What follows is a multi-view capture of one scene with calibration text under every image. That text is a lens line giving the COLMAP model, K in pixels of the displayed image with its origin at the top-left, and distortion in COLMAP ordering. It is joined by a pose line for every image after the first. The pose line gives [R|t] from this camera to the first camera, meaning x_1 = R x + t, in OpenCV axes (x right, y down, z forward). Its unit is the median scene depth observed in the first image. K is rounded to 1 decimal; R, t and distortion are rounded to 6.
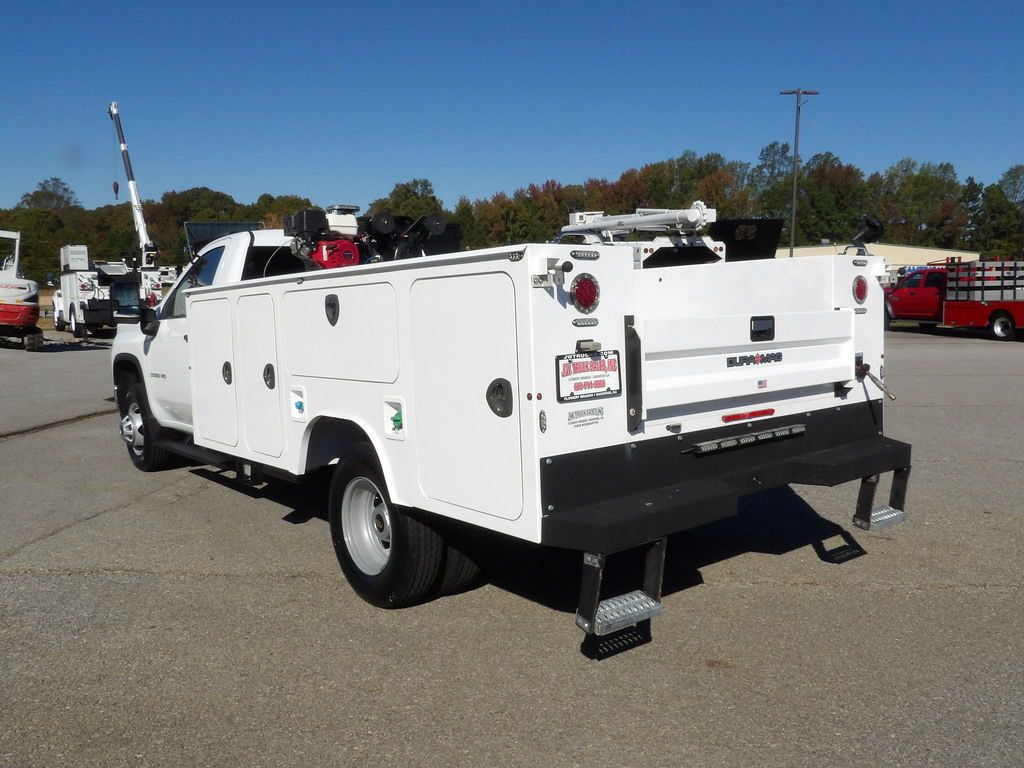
lens RADIAL K [[847.5, 0, 516.3], [0, 847.5, 386.0], [0, 0, 1]] dist [-0.052904, 0.041693]
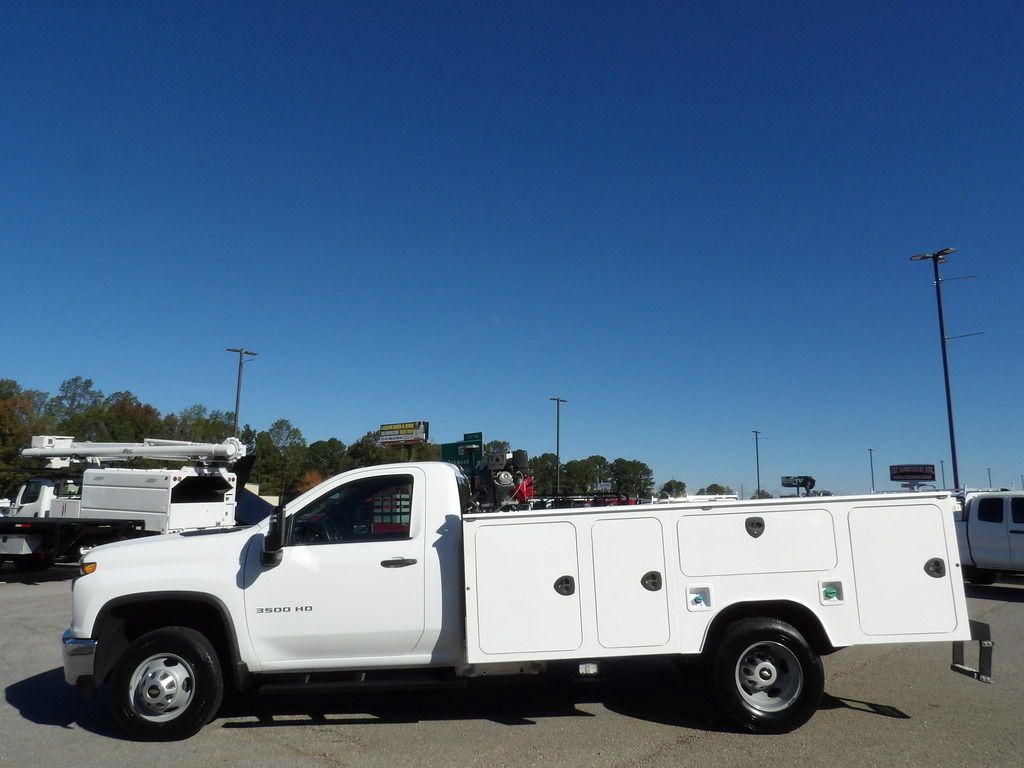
lens RADIAL K [[735.3, 0, 511.8], [0, 735.3, 386.0], [0, 0, 1]] dist [-0.035158, 0.044587]
pose [[0.647954, 0.129298, 0.750625, -0.351417], [0.089871, 0.965625, -0.243911, -0.012194], [-0.756359, 0.225502, 0.614061, 0.105424]]
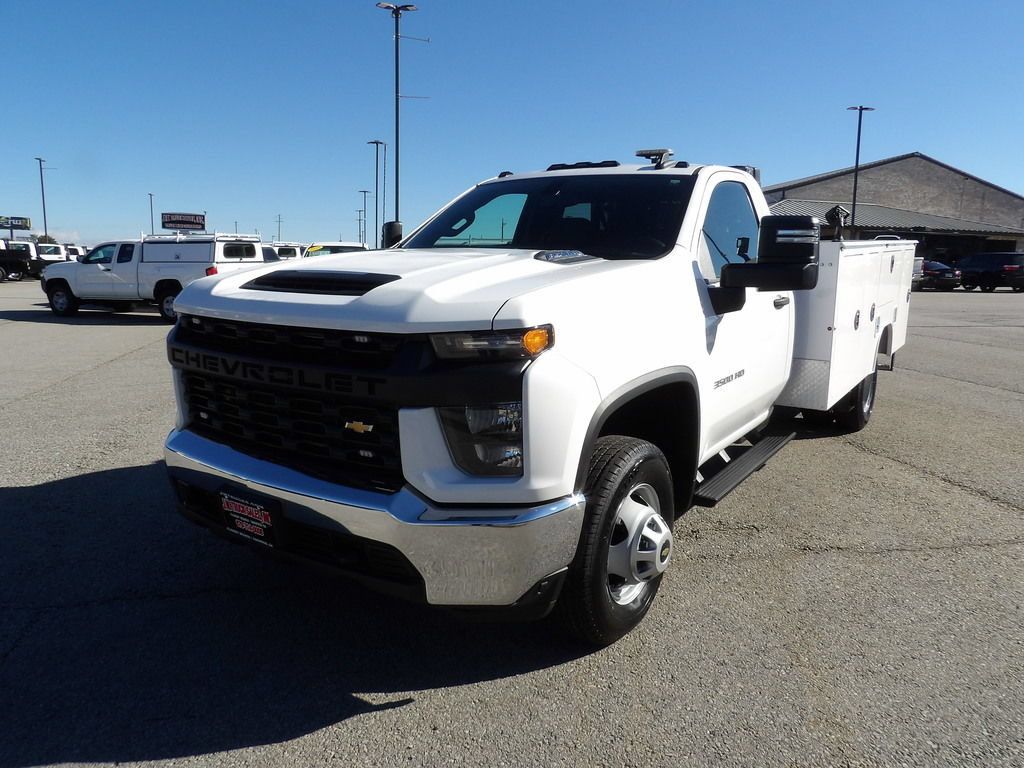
lens RADIAL K [[735.3, 0, 512.3], [0, 735.3, 385.8], [0, 0, 1]] dist [-0.035158, 0.044587]
pose [[-0.269127, -0.158081, 0.950043, -0.344221], [0.093631, 0.977470, 0.189168, -0.047034], [-0.958543, 0.139864, -0.248262, 0.500437]]
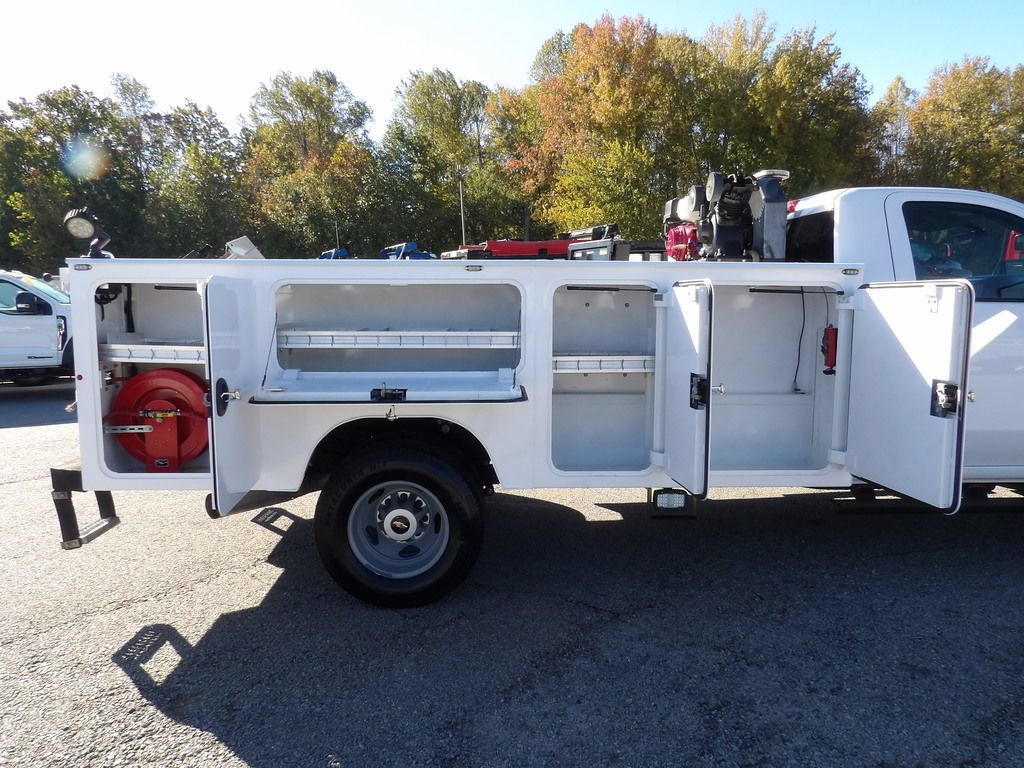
lens RADIAL K [[735.3, 0, 511.7], [0, 735.3, 383.4], [0, 0, 1]] dist [-0.035158, 0.044587]
pose [[-0.608835, 0.119480, -0.784247, 0.190682], [-0.053284, 0.980201, 0.190699, -0.049078], [0.791505, 0.157893, -0.590415, 0.455558]]
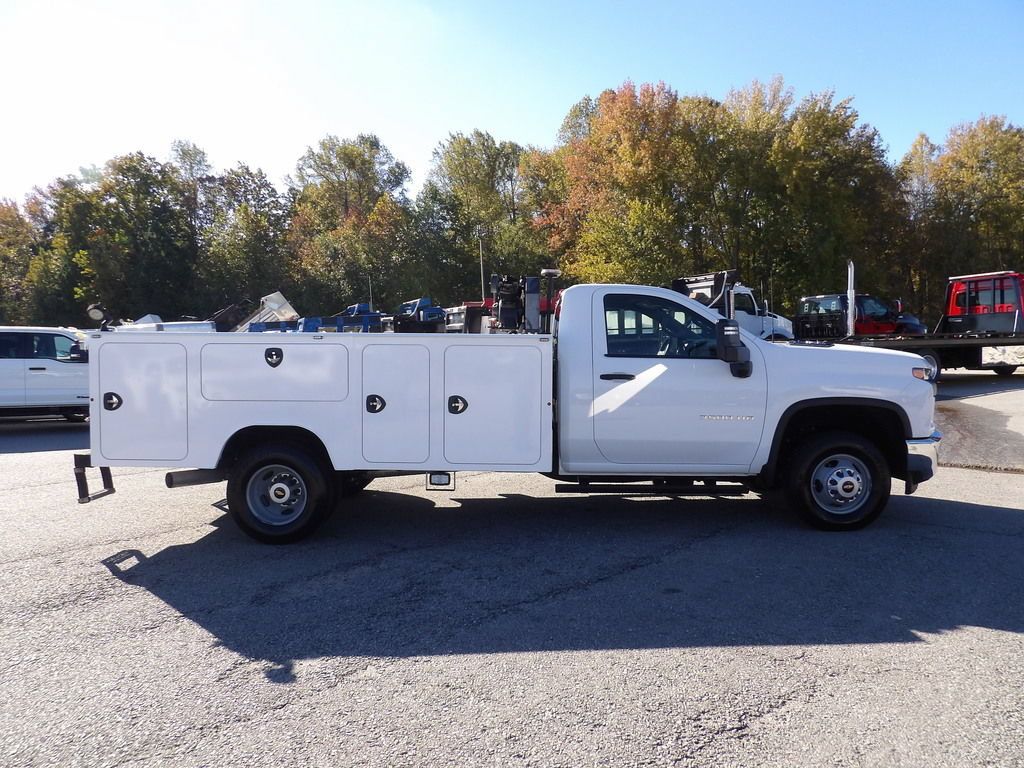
lens RADIAL K [[735.5, 0, 511.5], [0, 735.5, 383.0], [0, 0, 1]] dist [-0.033991, 0.041177]
pose [[-0.654031, 0.061524, -0.753961, 0.232795], [-0.052692, 0.990561, 0.126538, -0.066856], [0.754630, 0.122488, -0.644616, 0.604081]]
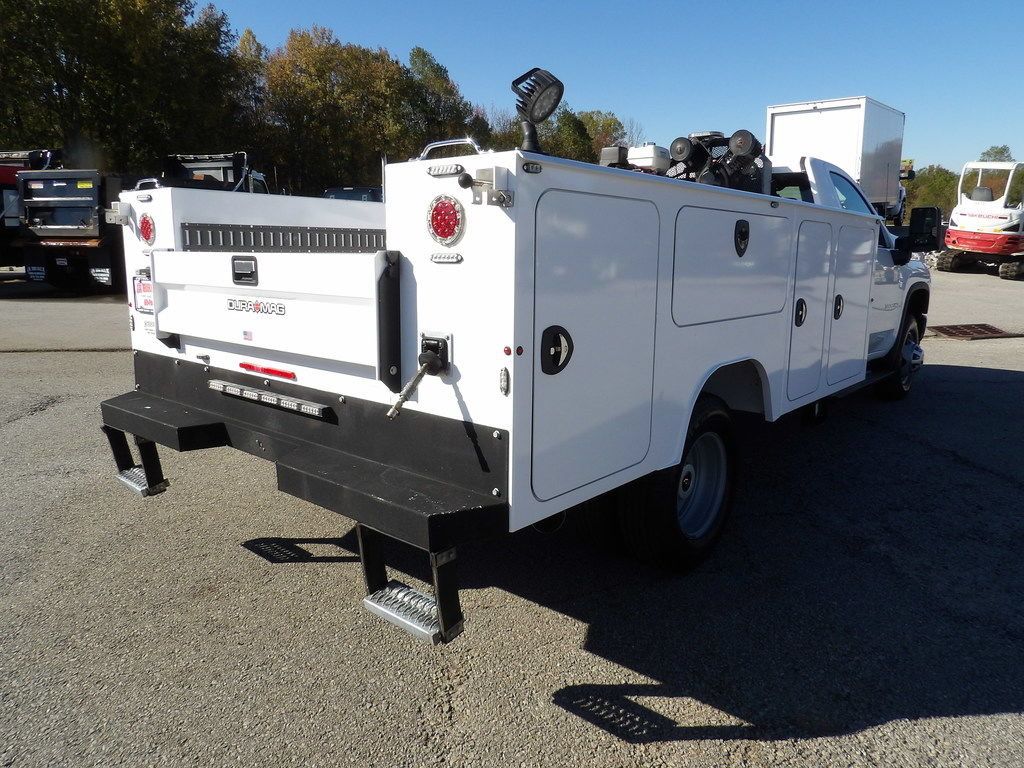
lens RADIAL K [[735.3, 0, 512.4], [0, 735.3, 382.9], [0, 0, 1]] dist [-0.035158, 0.044587]
pose [[0.176528, 0.205727, -0.962556, 0.222944], [-0.102590, 0.976433, 0.189879, -0.026037], [0.978935, 0.065230, 0.193474, 0.234294]]
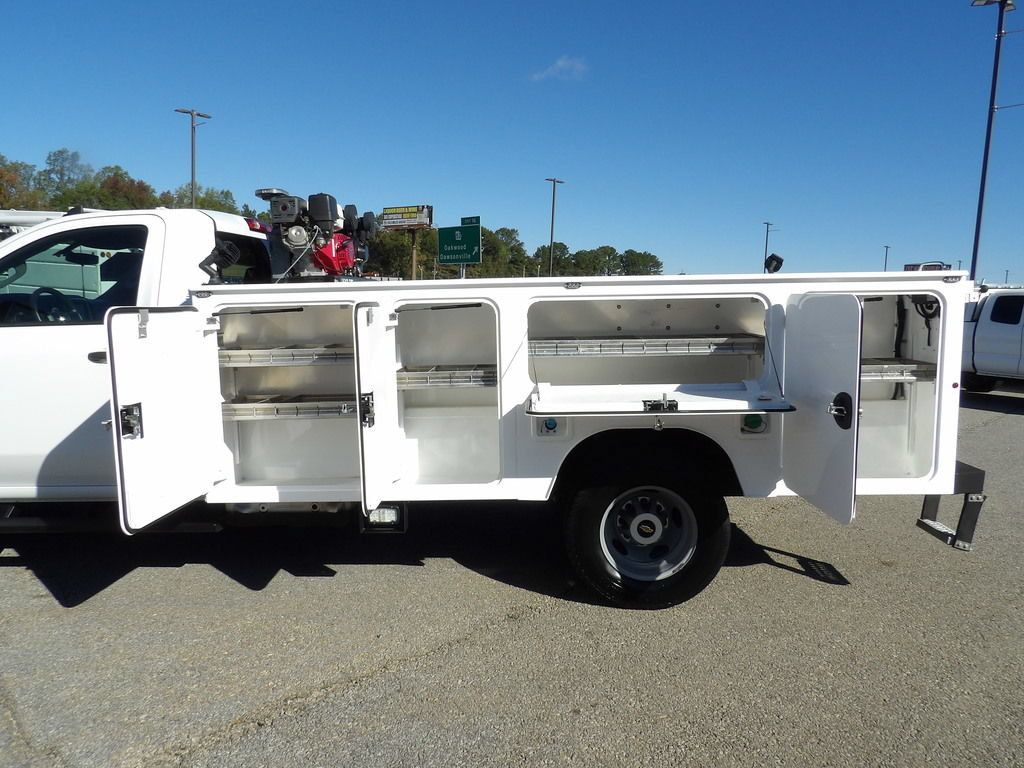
lens RADIAL K [[735.3, 0, 512.2], [0, 735.3, 385.9], [0, 0, 1]] dist [-0.035158, 0.044587]
pose [[0.656995, -0.068997, 0.750731, -0.219461], [0.062742, 0.997353, 0.036755, -0.012126], [-0.751280, 0.022954, 0.659585, 0.128521]]
